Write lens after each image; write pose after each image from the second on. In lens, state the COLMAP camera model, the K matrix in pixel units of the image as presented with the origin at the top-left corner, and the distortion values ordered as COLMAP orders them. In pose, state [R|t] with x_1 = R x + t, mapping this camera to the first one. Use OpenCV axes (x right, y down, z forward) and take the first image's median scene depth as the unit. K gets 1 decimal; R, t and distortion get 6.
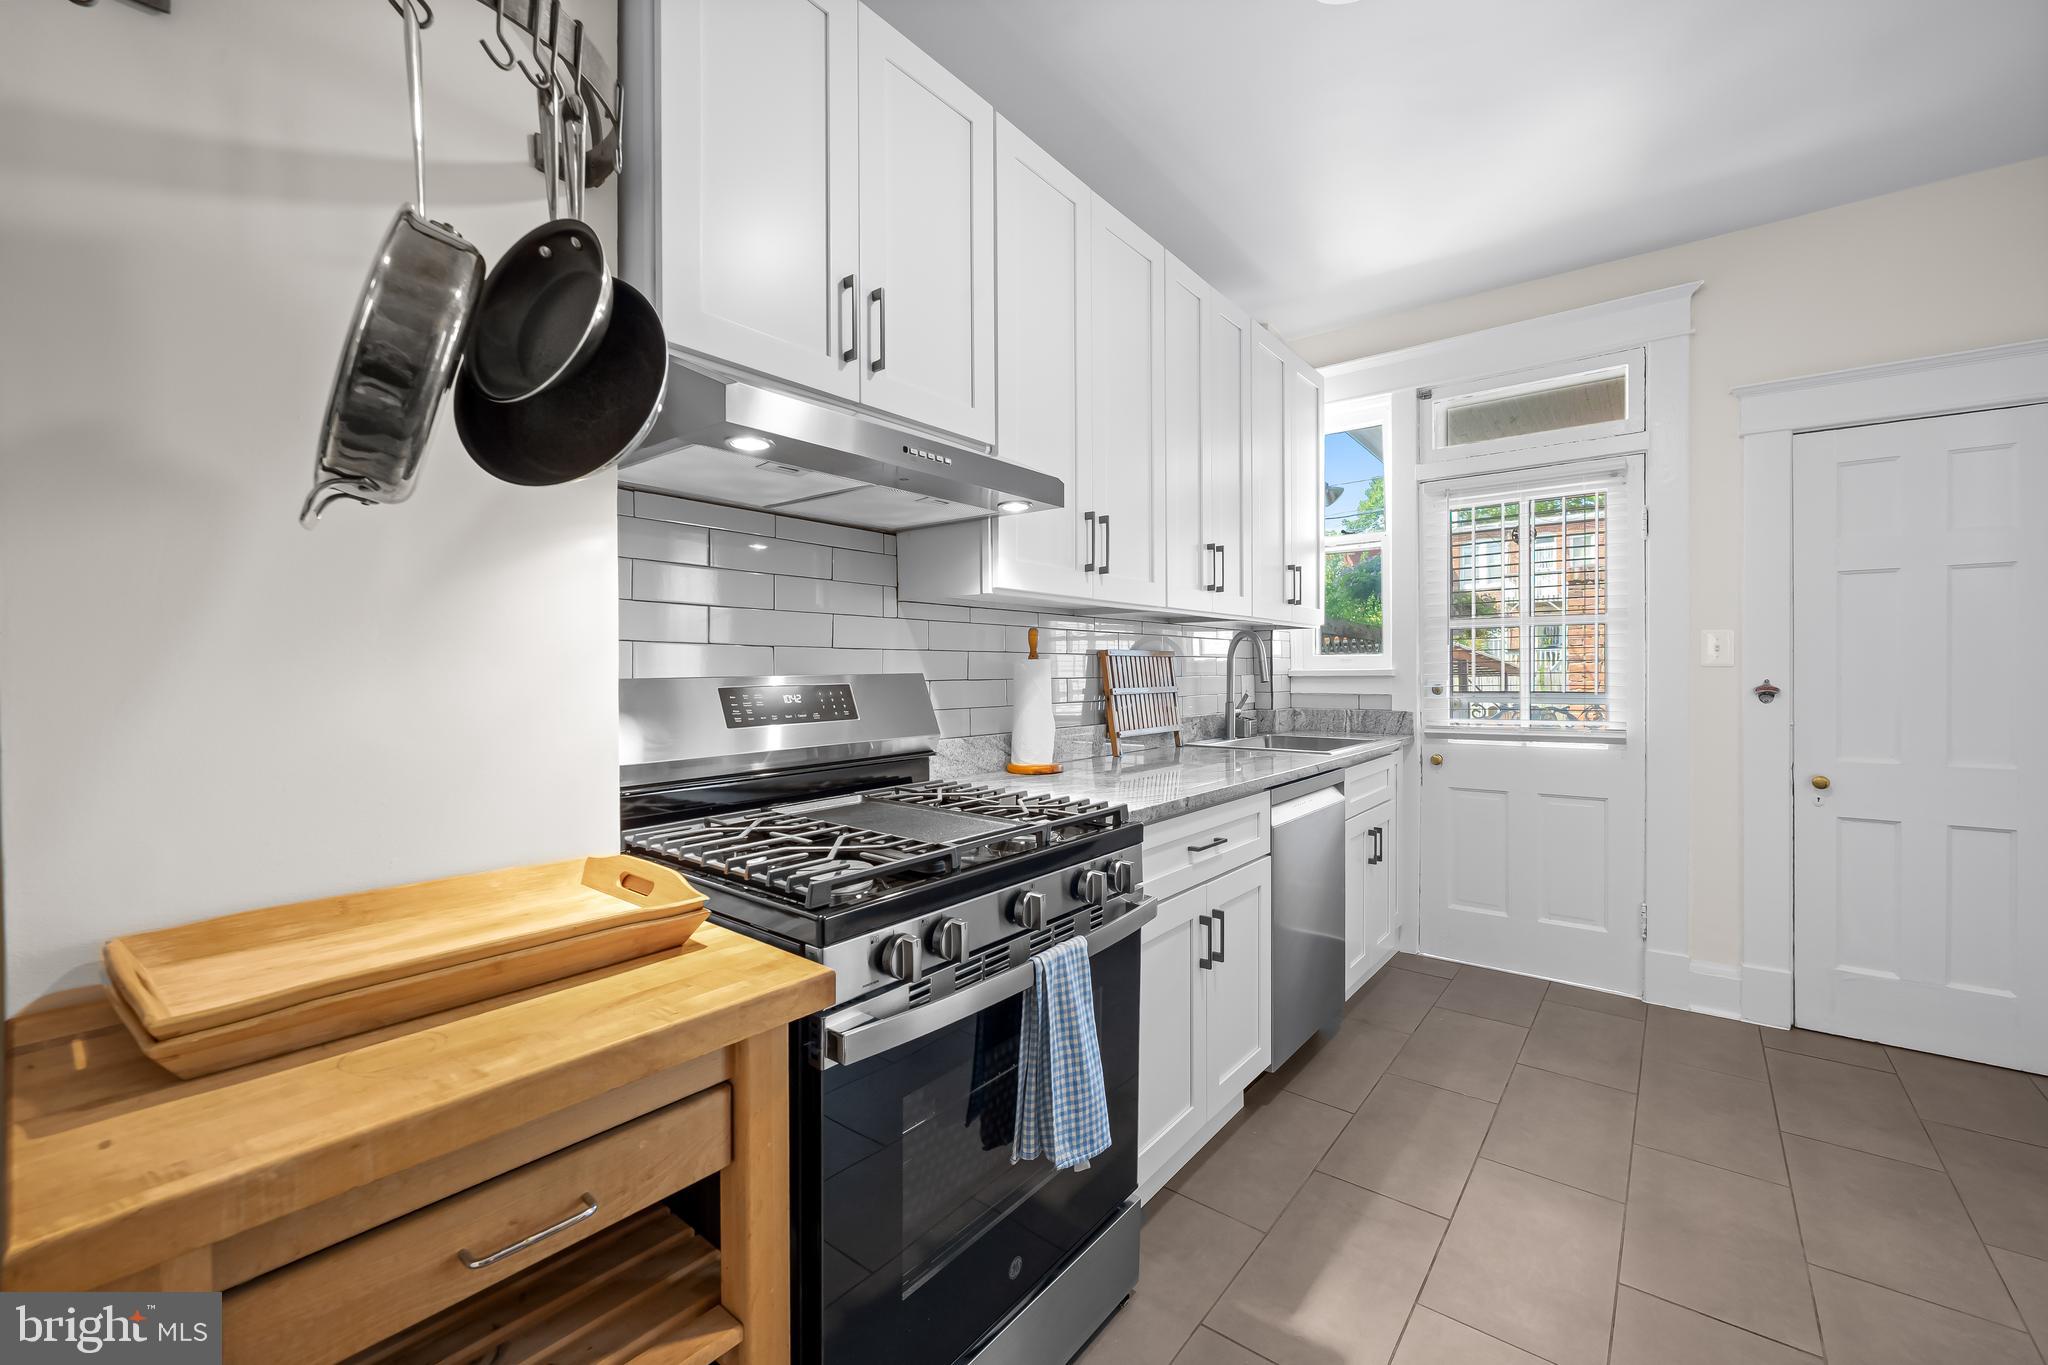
lens RADIAL K [[820.3, 0, 1033.3], [0, 820.3, 677.8], [0, 0, 1]] dist [-0.002314, -0.000400]
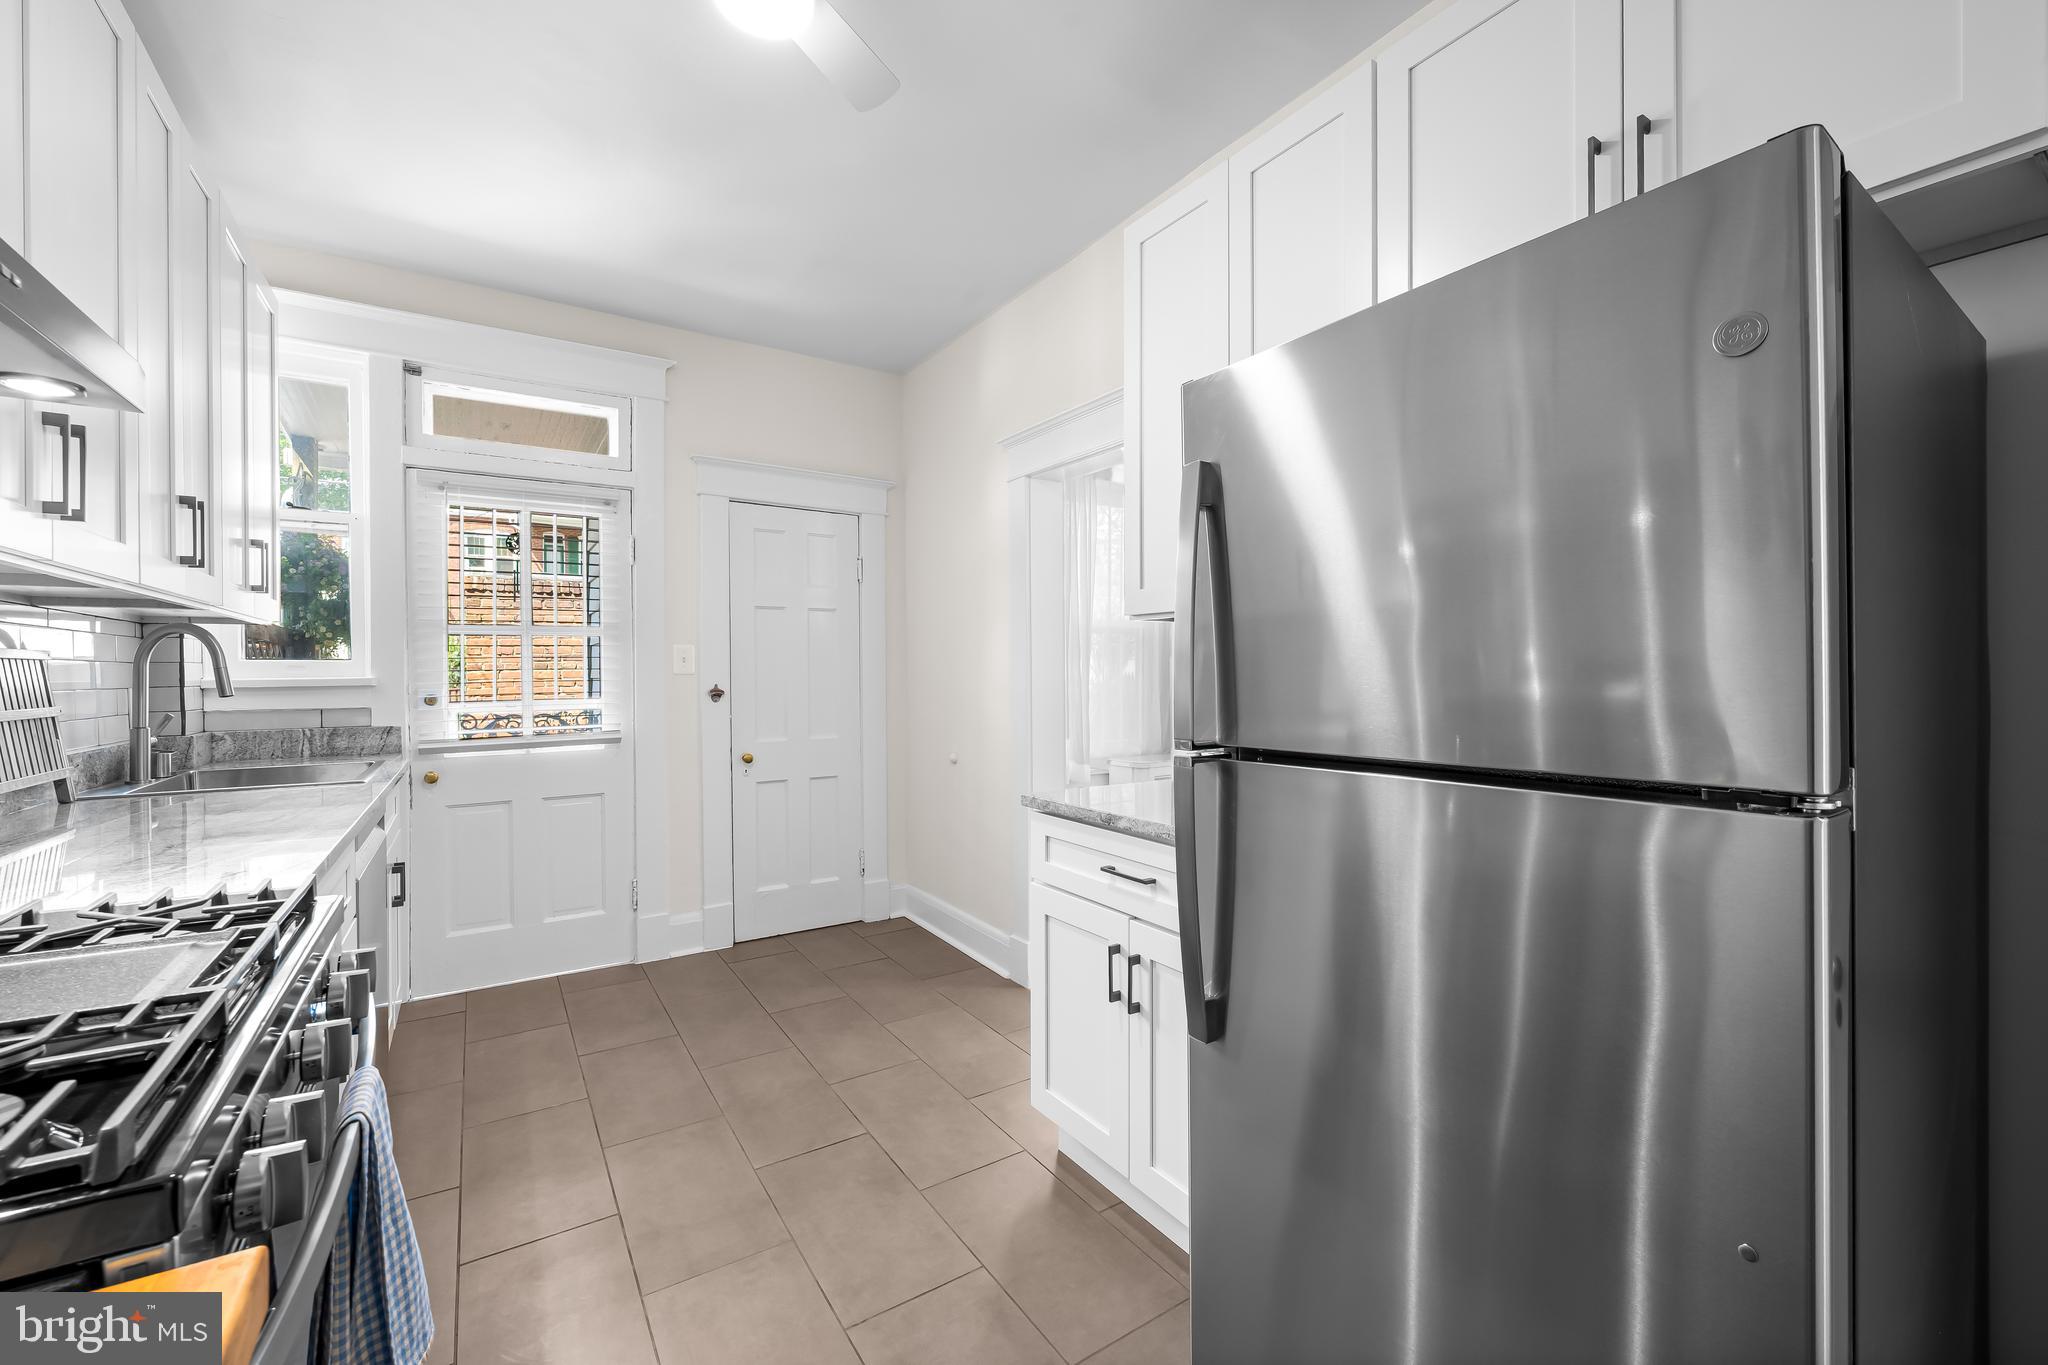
lens RADIAL K [[820.3, 0, 1015.8], [0, 820.3, 675.6], [0, 0, 1]] dist [-0.002314, -0.000400]
pose [[0.336148, -0.003325, 0.941803, -0.159231], [0.014106, 0.999899, -0.001505, -0.002482], [-0.941704, 0.013791, 0.336161, 0.096702]]
